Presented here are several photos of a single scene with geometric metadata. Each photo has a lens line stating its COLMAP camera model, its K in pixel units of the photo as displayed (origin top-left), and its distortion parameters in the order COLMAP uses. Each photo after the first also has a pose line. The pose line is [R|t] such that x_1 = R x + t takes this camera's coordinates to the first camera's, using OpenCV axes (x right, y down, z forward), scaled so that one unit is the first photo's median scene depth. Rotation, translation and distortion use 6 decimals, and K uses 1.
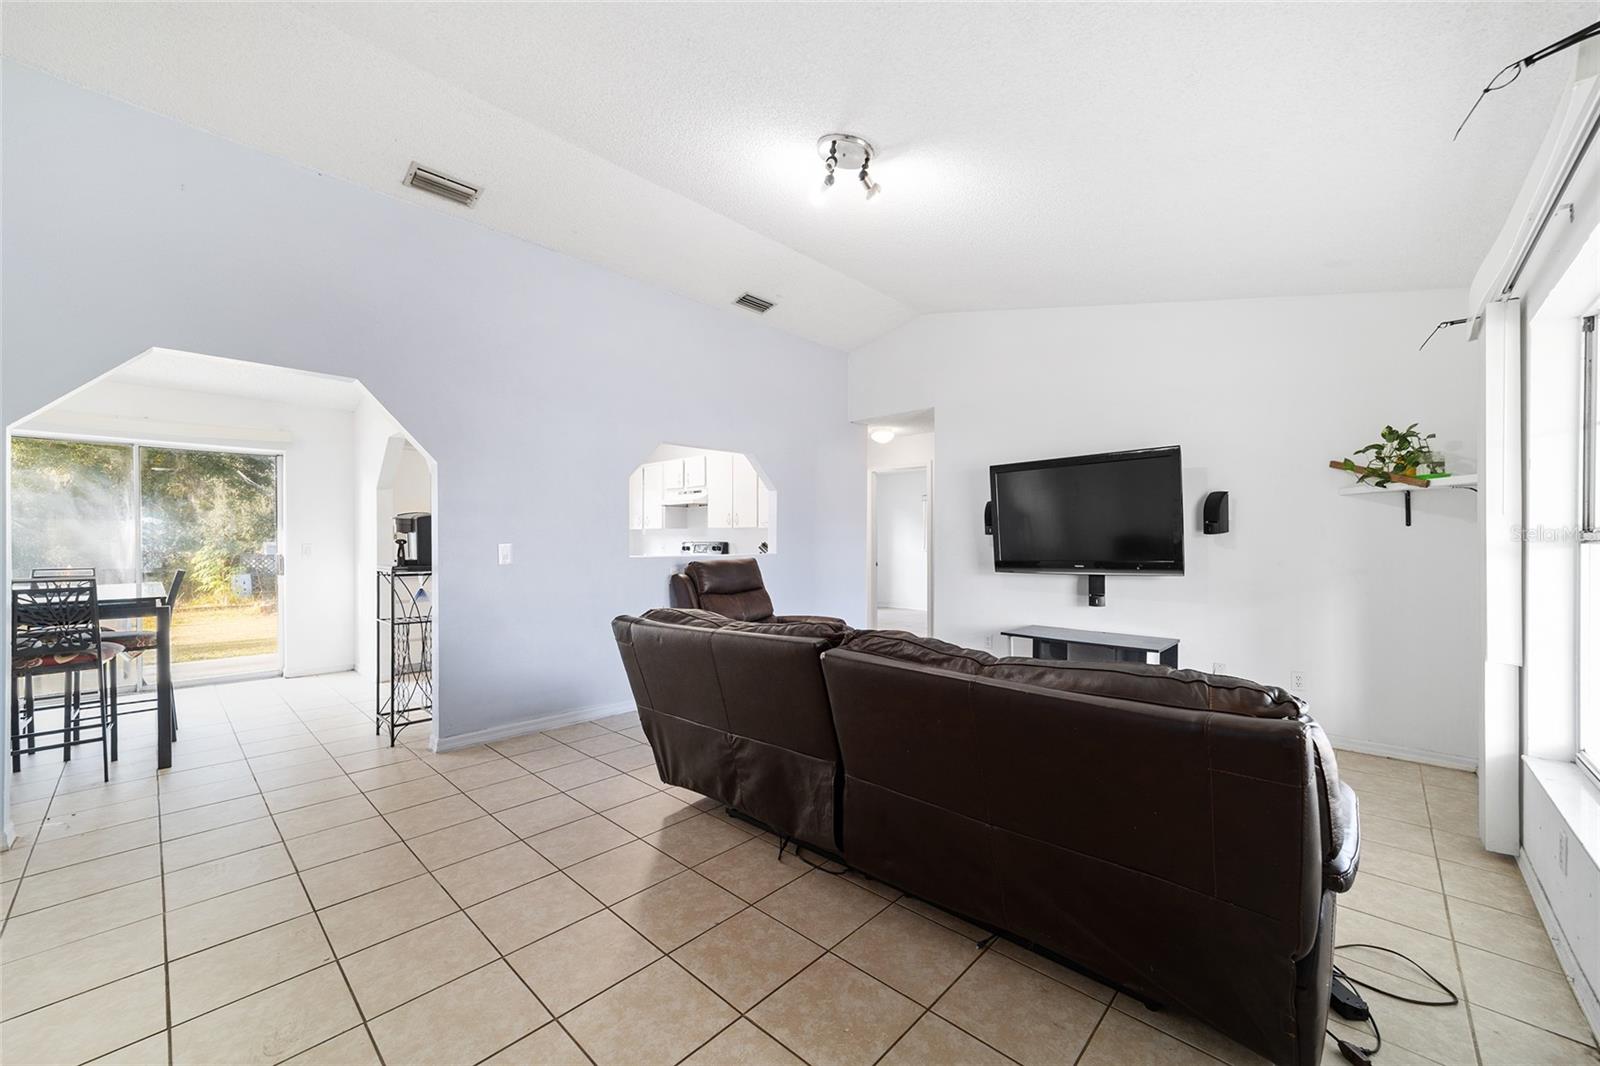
lens RADIAL K [[620.9, 0, 798.3], [0, 620.9, 543.6], [0, 0, 1]] dist [-0.017912, 0.008160]
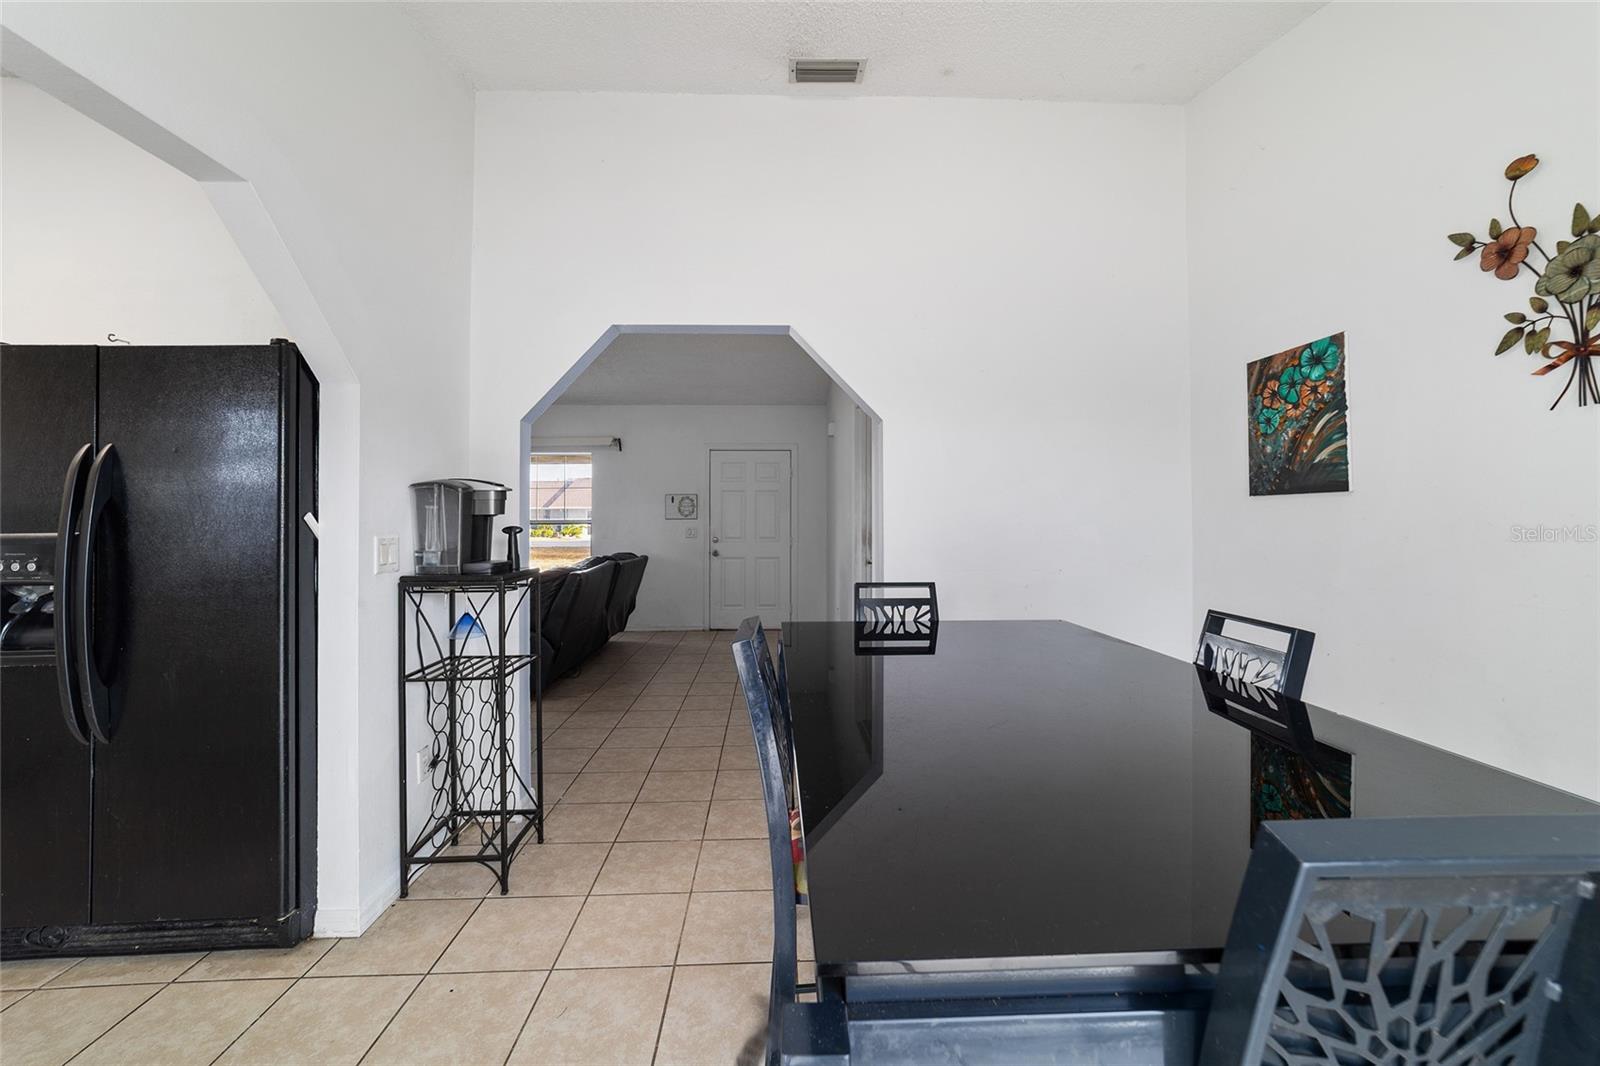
lens RADIAL K [[615.4, 0, 797.2], [0, 615.4, 525.7], [0, 0, 1]] dist [-0.017946, 0.007923]
pose [[-0.712093, -0.004417, 0.702072, -1.327482], [0.008351, 0.999856, 0.014761, -0.016433], [-0.702036, 0.016374, -0.711953, 1.282538]]
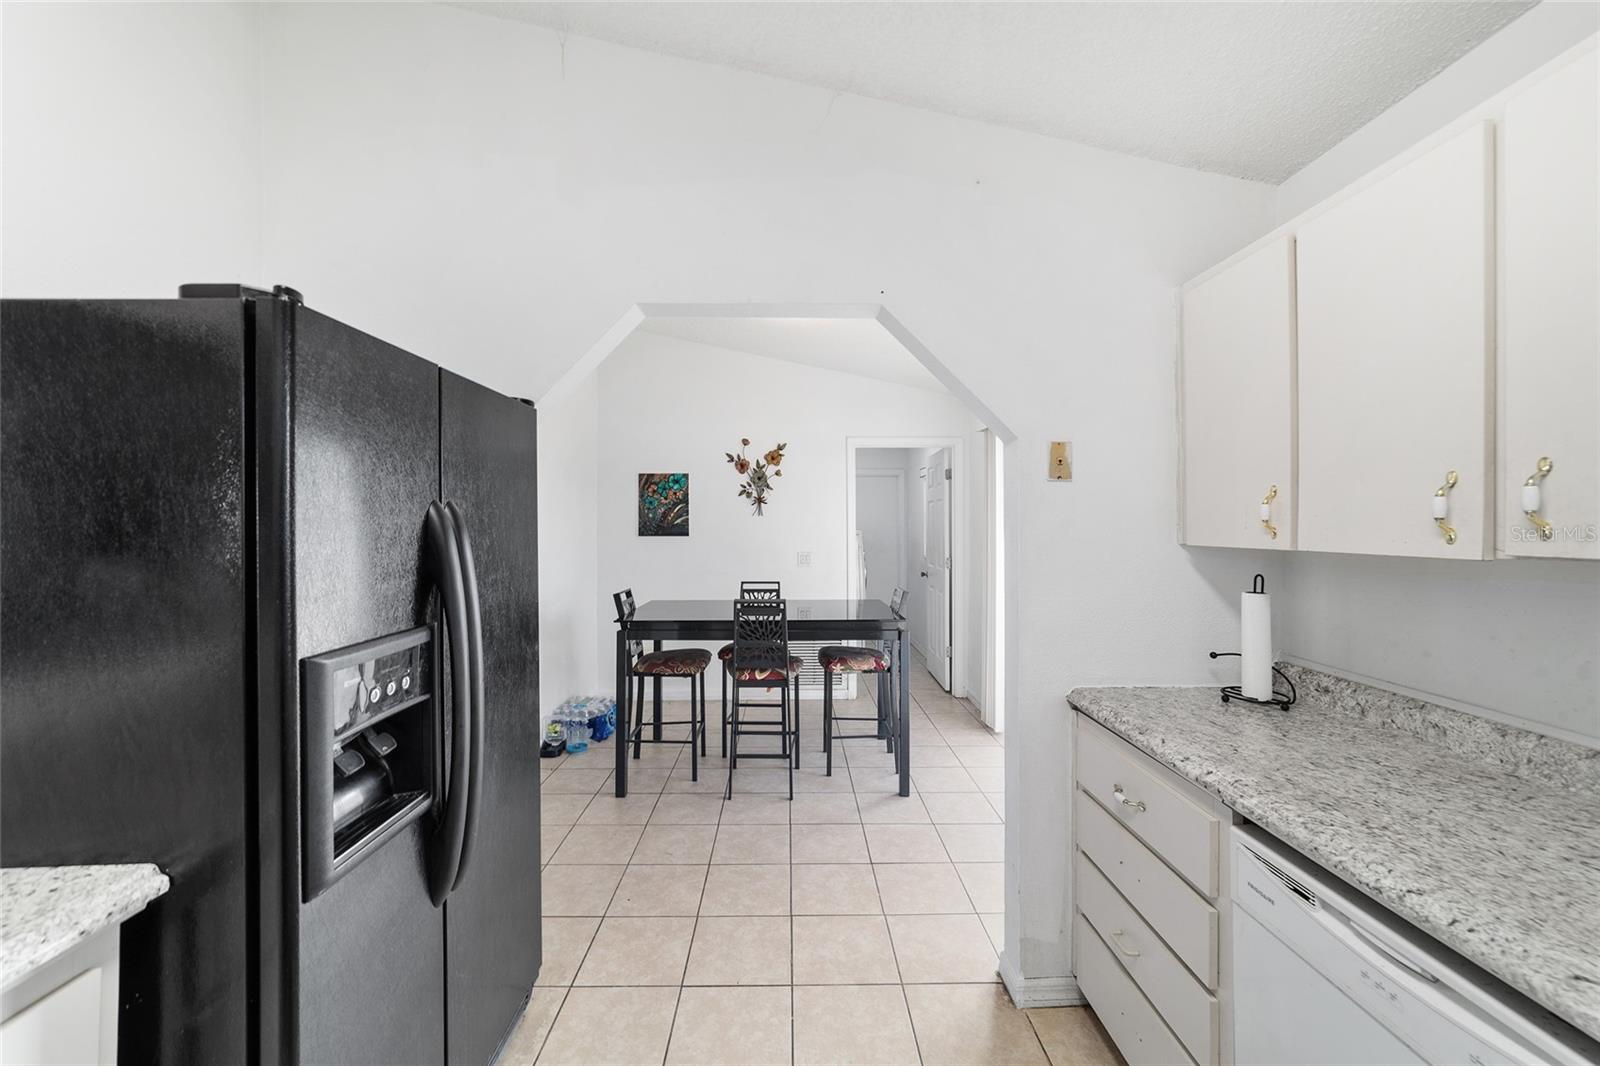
lens RADIAL K [[625.3, 0, 796.2], [0, 625.3, 535.4], [0, 0, 1]] dist [-0.000844, 0.000511]
pose [[-0.717395, 0.010917, -0.696581, -0.491867], [-0.003710, 0.999803, 0.019491, -0.064931], [0.696657, 0.016567, -0.717213, 1.732649]]
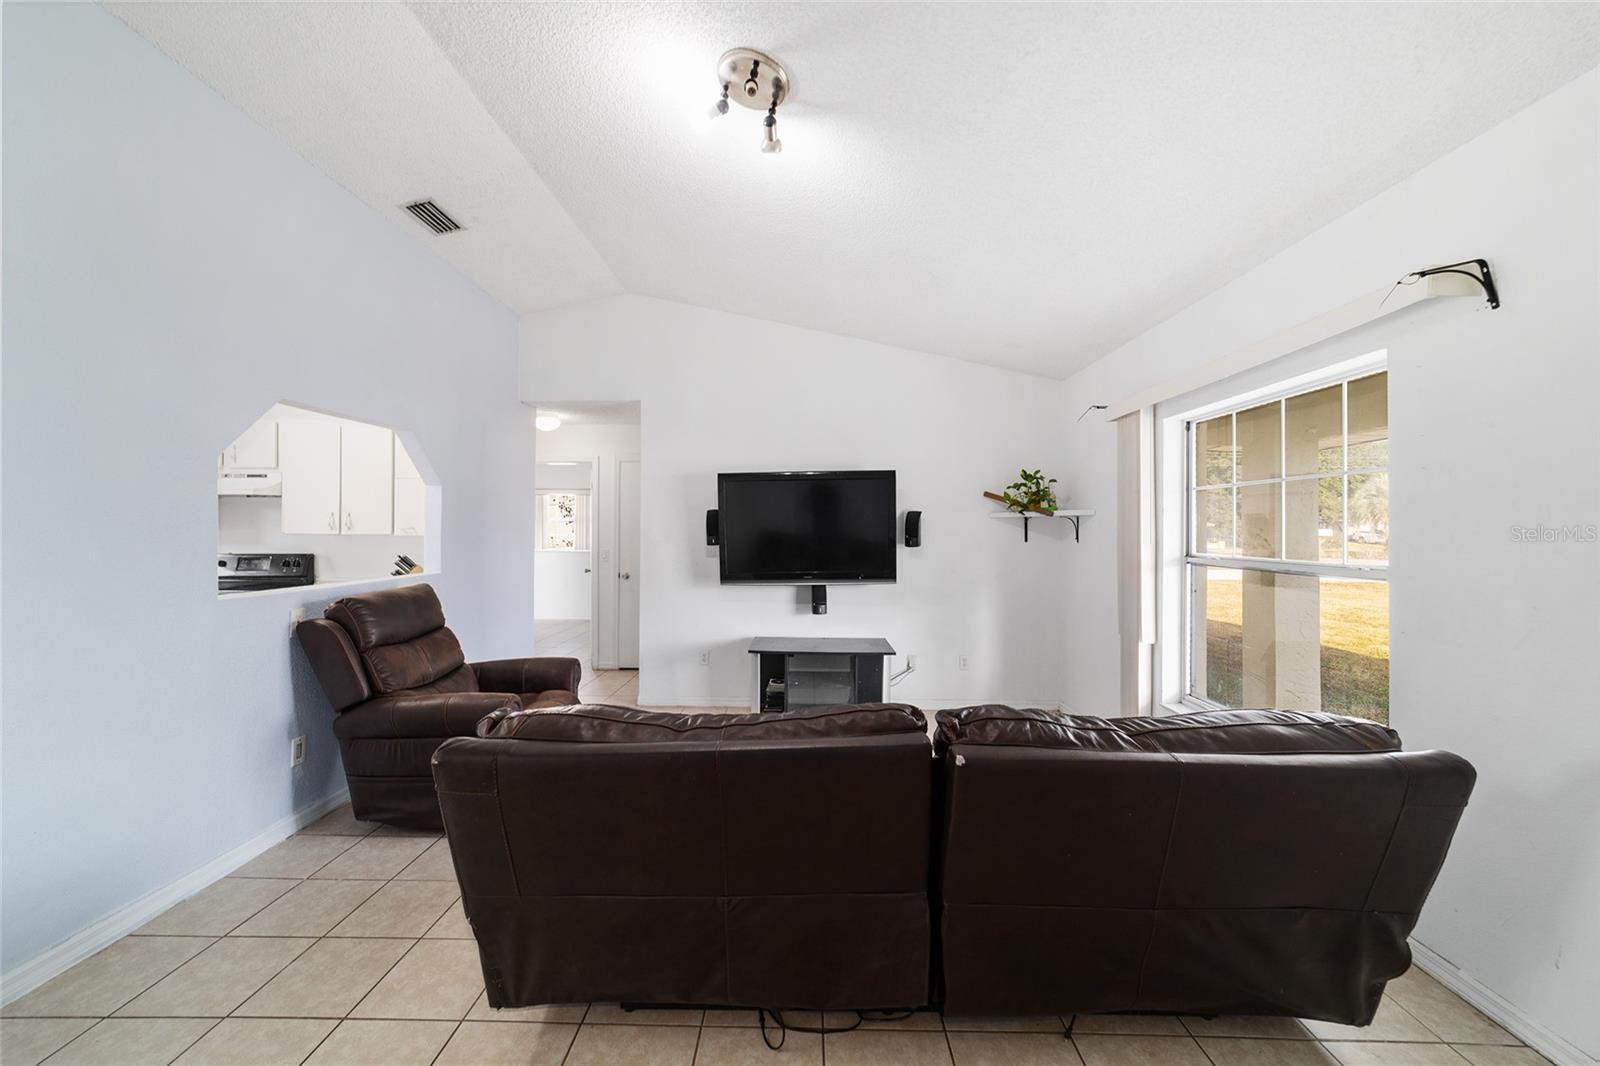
lens RADIAL K [[615.4, 0, 797.2], [0, 615.4, 525.7], [0, 0, 1]] dist [-0.017946, 0.007923]
pose [[0.740601, 0.007614, 0.671902, -0.314975], [-0.000815, 0.999945, -0.010433, -0.048467], [-0.671945, 0.007179, 0.740566, 0.305970]]
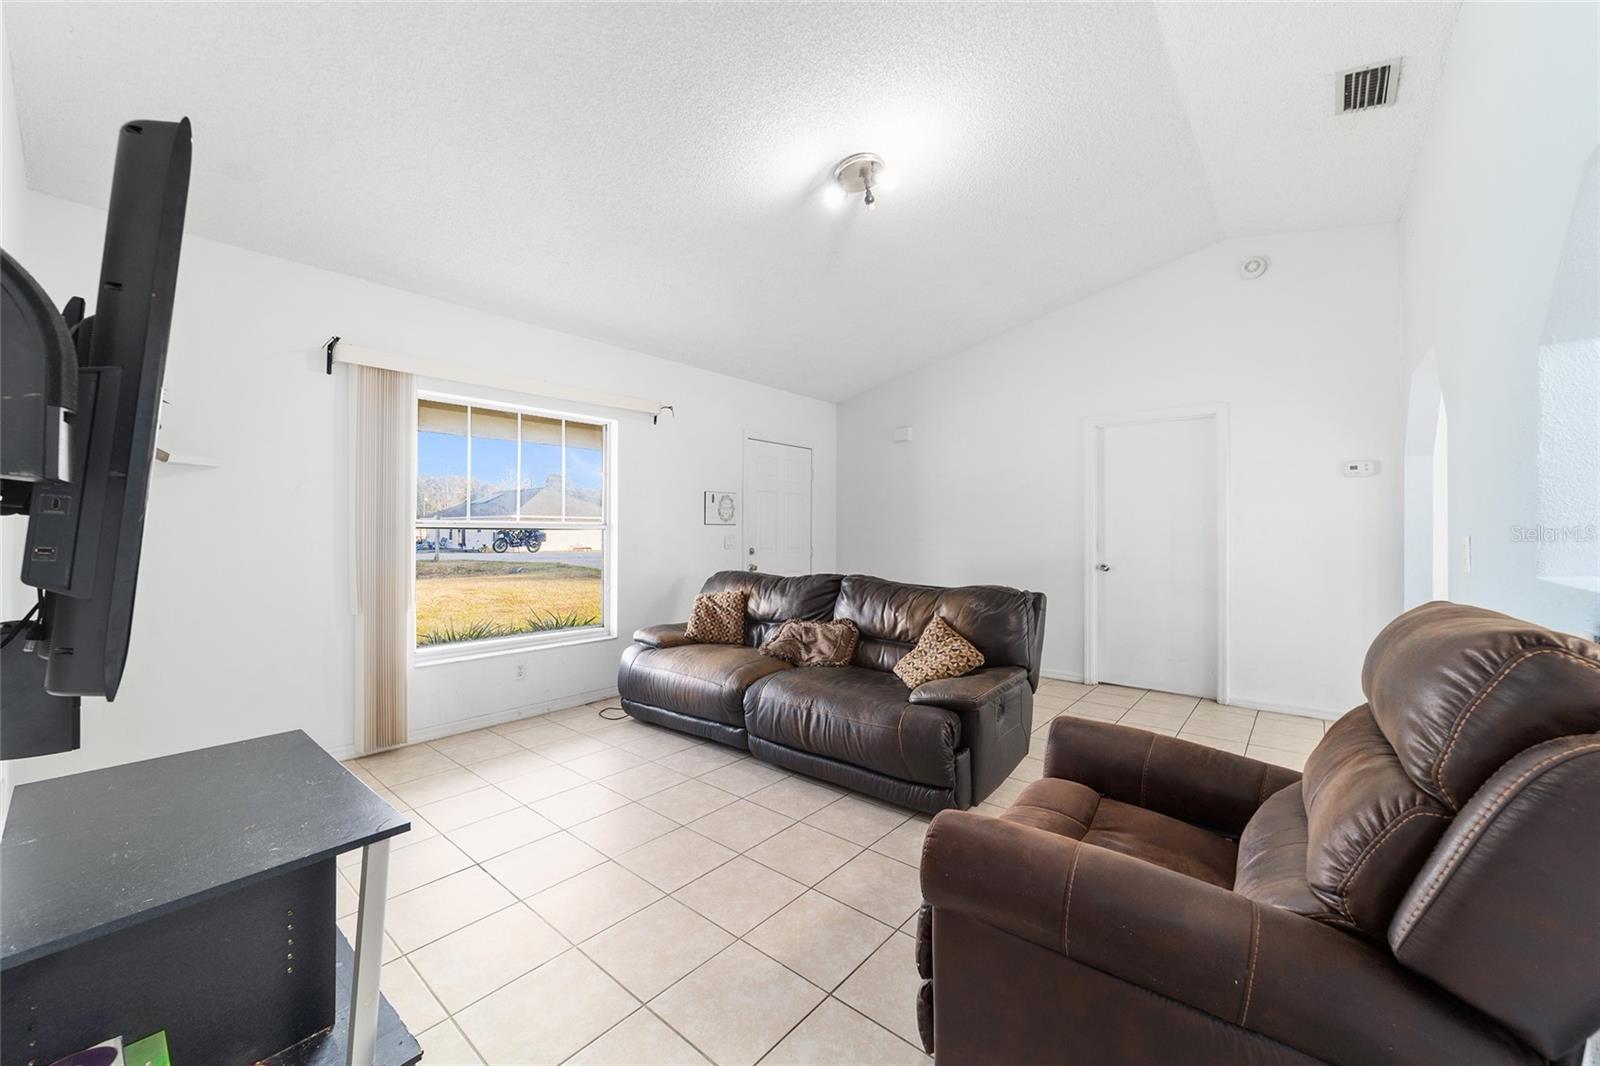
lens RADIAL K [[615.4, 0, 797.2], [0, 615.4, 525.7], [0, 0, 1]] dist [-0.017946, 0.007923]
pose [[-0.998835, -0.004446, -0.048044, 0.186067], [-0.004315, 0.999987, -0.002823, -0.006320], [0.048056, -0.002613, -0.998841, 1.628869]]
